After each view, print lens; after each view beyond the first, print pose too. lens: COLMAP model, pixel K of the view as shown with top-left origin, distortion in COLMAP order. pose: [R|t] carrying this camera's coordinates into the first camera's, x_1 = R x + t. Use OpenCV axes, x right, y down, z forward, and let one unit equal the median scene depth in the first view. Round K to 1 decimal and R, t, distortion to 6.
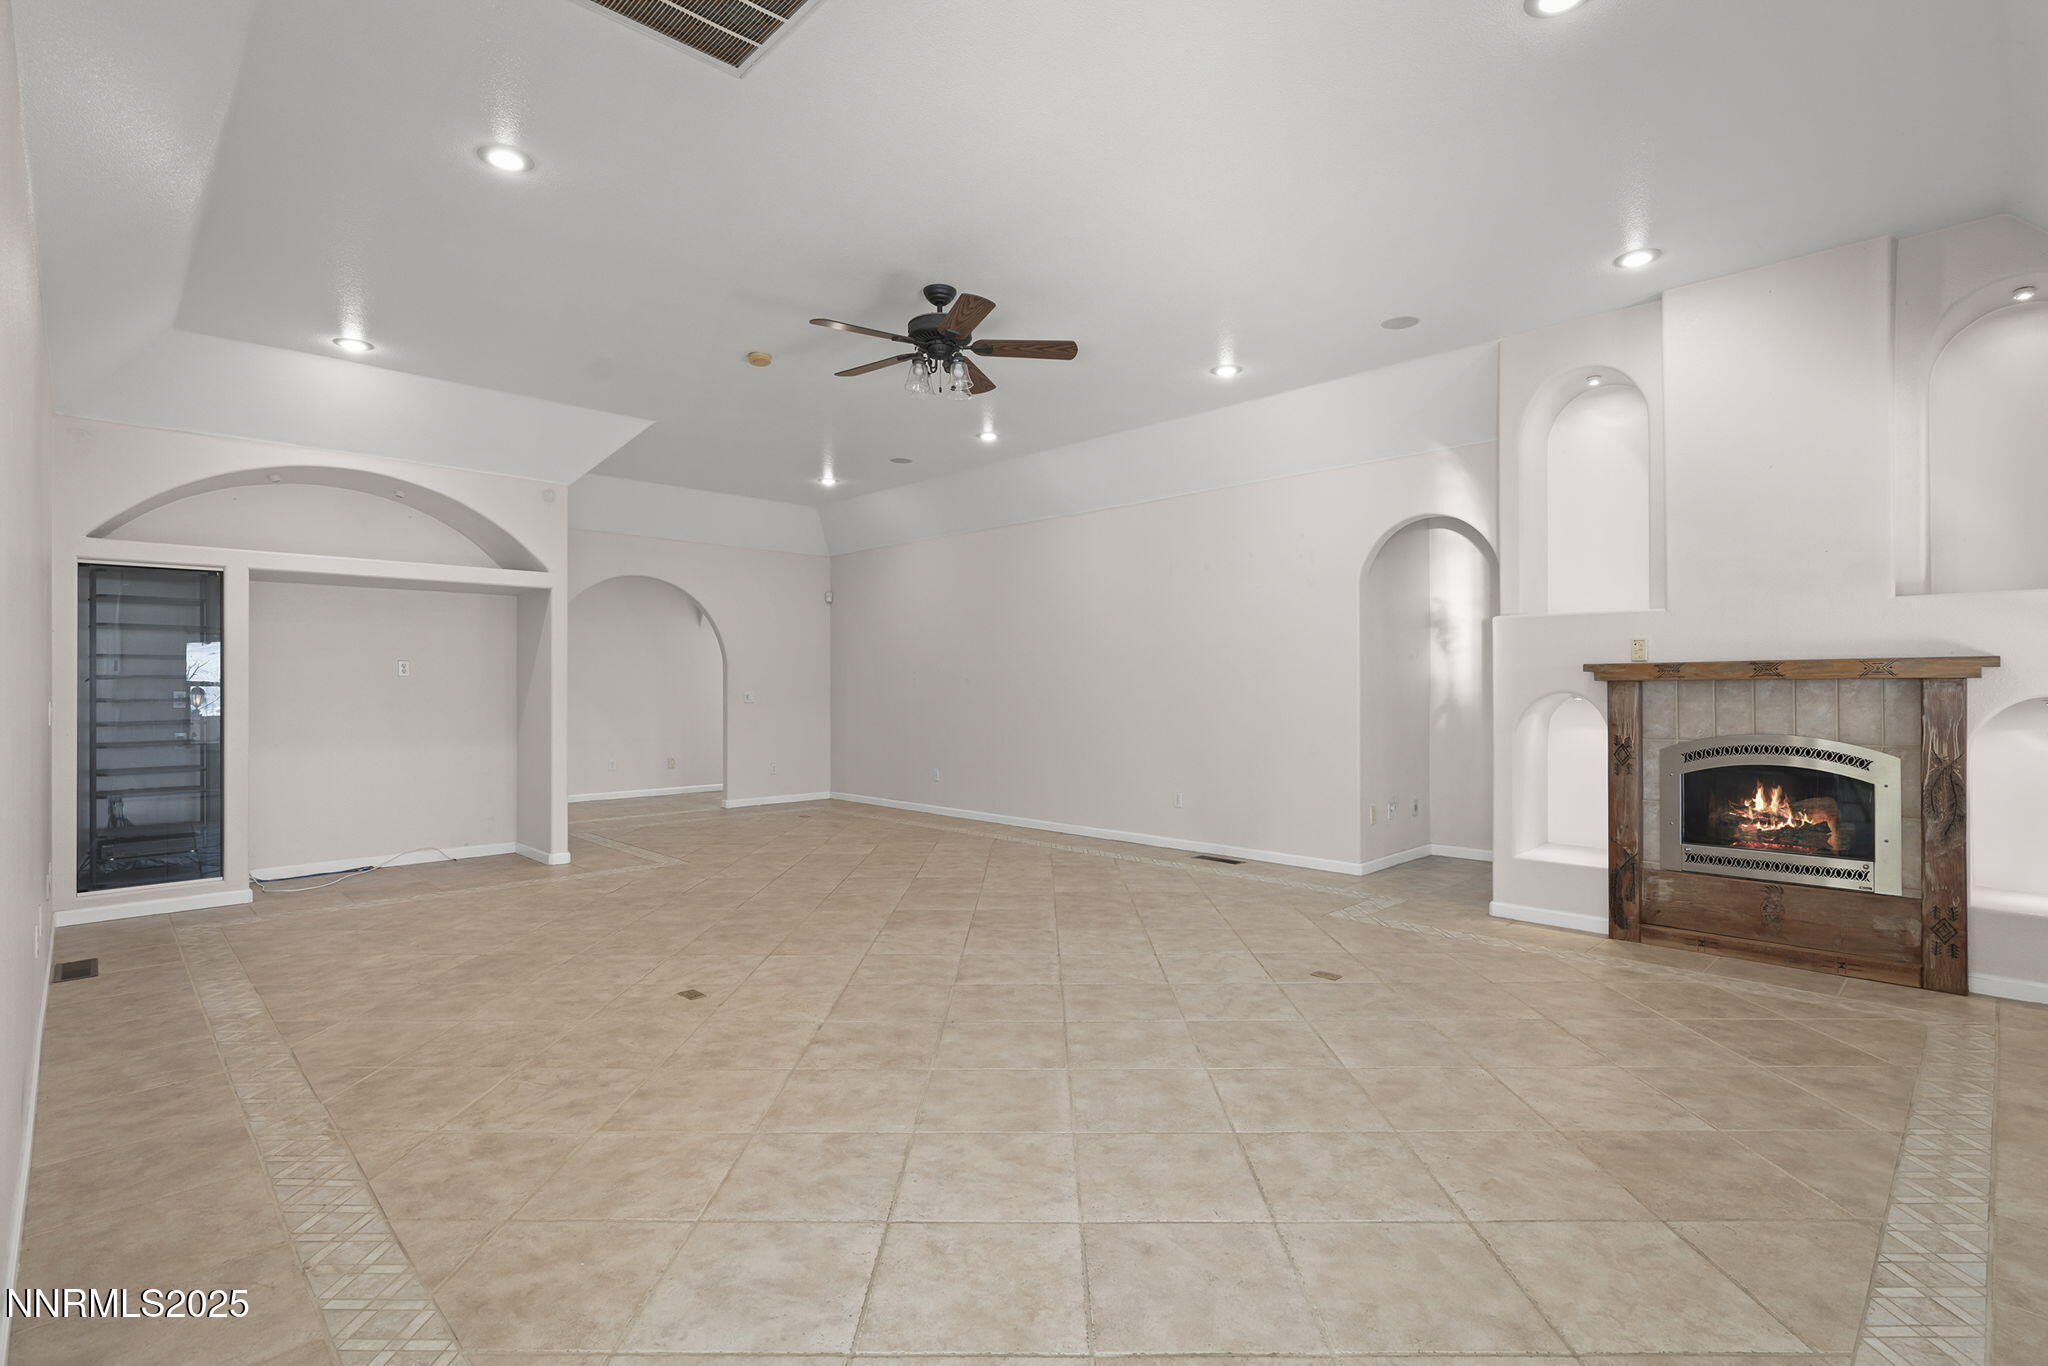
lens RADIAL K [[972.0, 0, 1023.6], [0, 972.0, 686.9], [0, 0, 1]] dist [-0.002080, 0.000005]
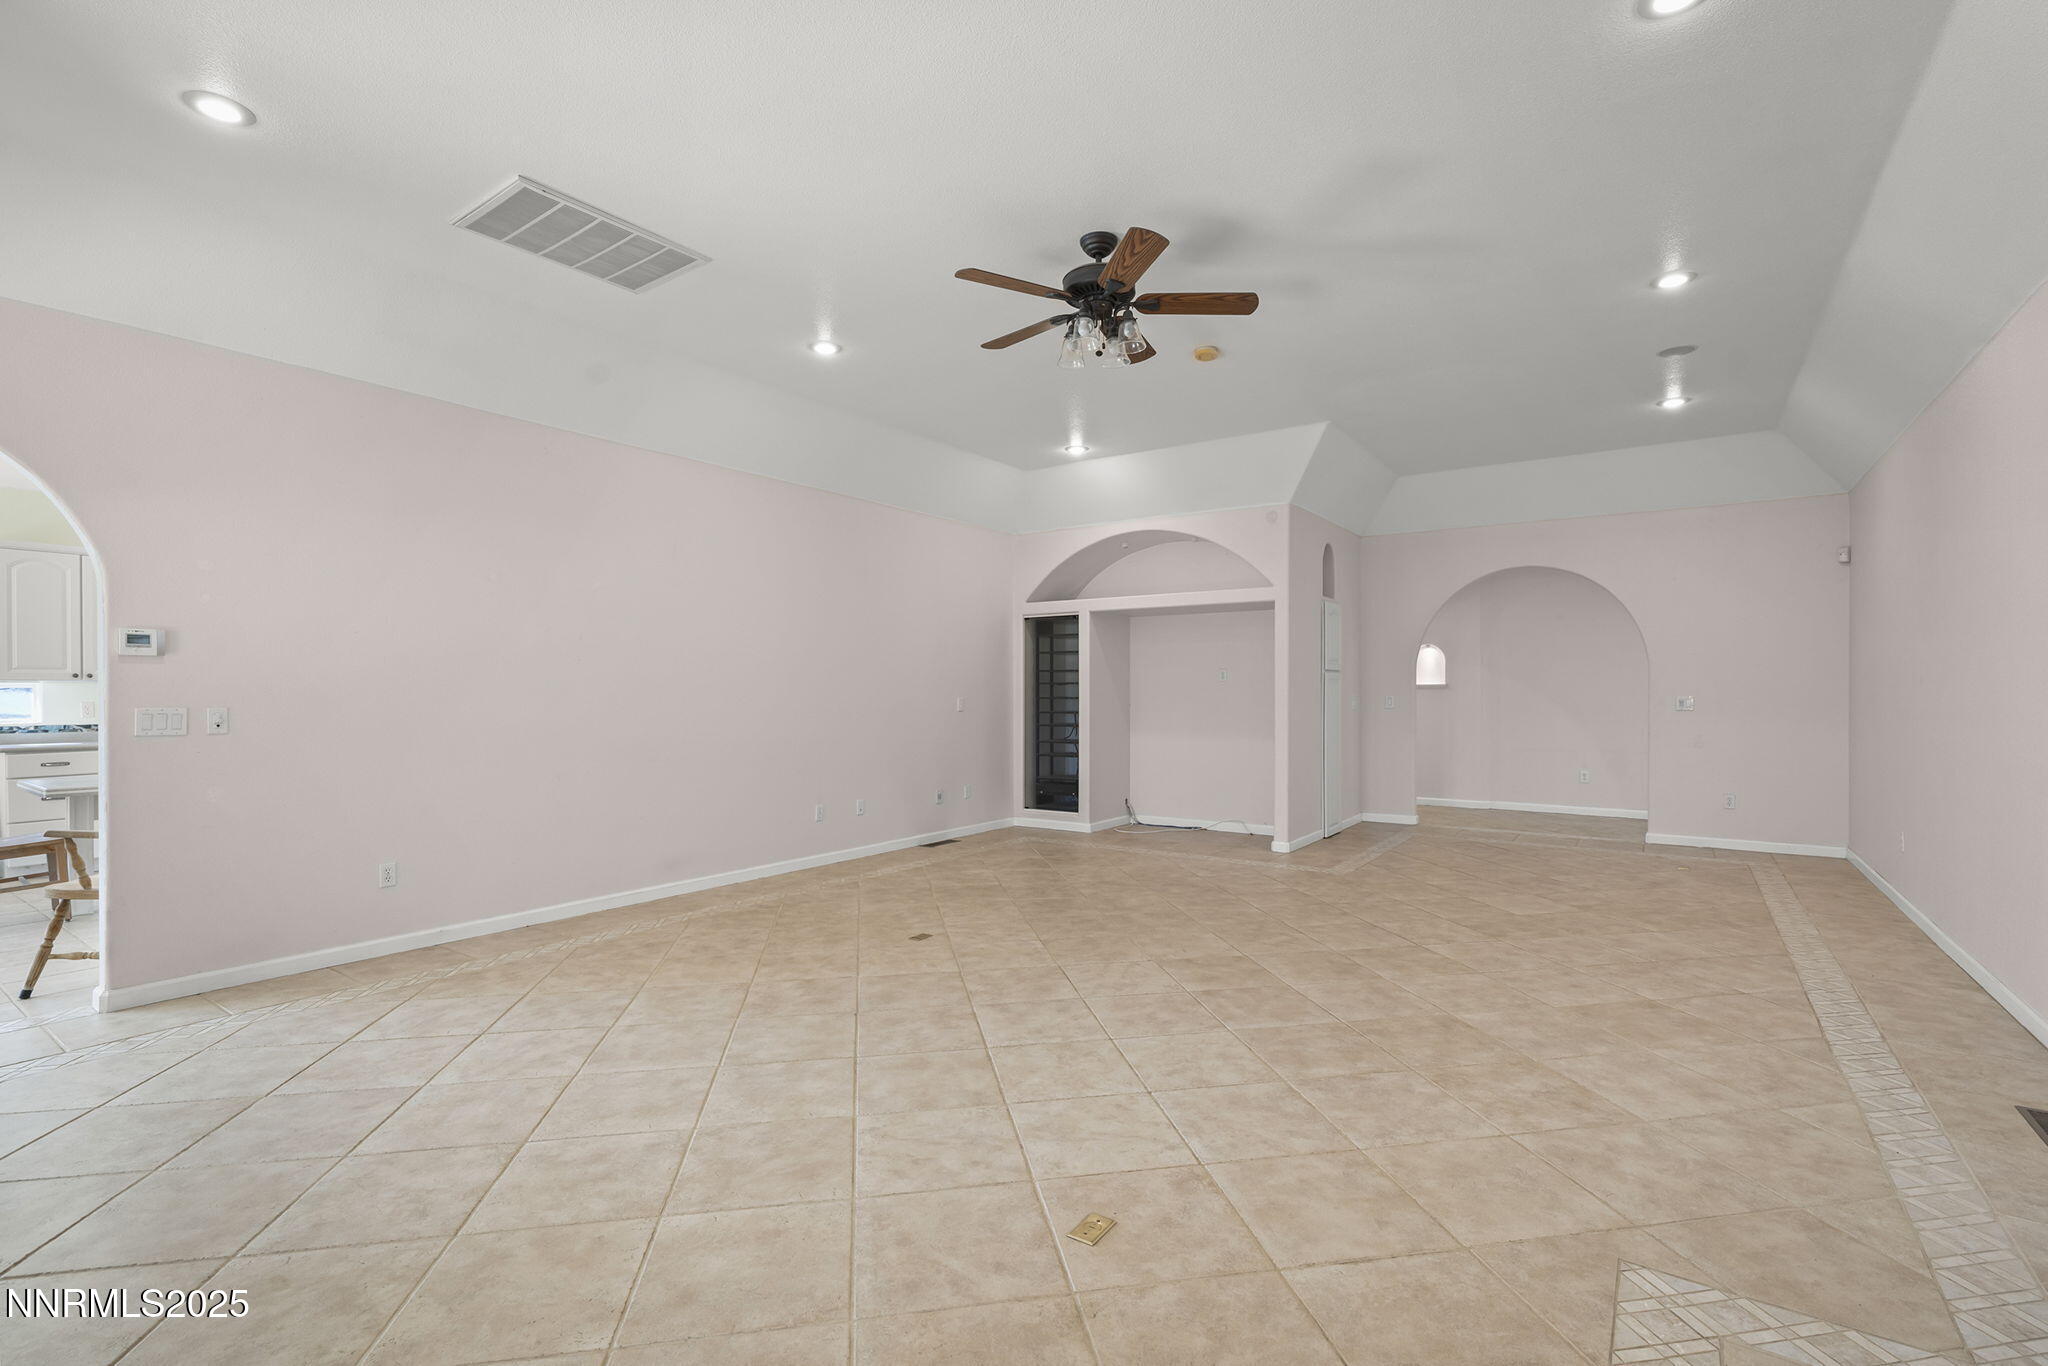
lens RADIAL K [[921.4, 0, 1023.5], [0, 921.4, 682.5], [0, 0, 1]] dist [-0.003588, 0.000135]
pose [[0.180550, -0.006809, -0.983542, 0.856060], [0.000819, 0.999977, -0.006772, -0.003122], [0.983566, 0.000418, 0.180551, 0.919830]]
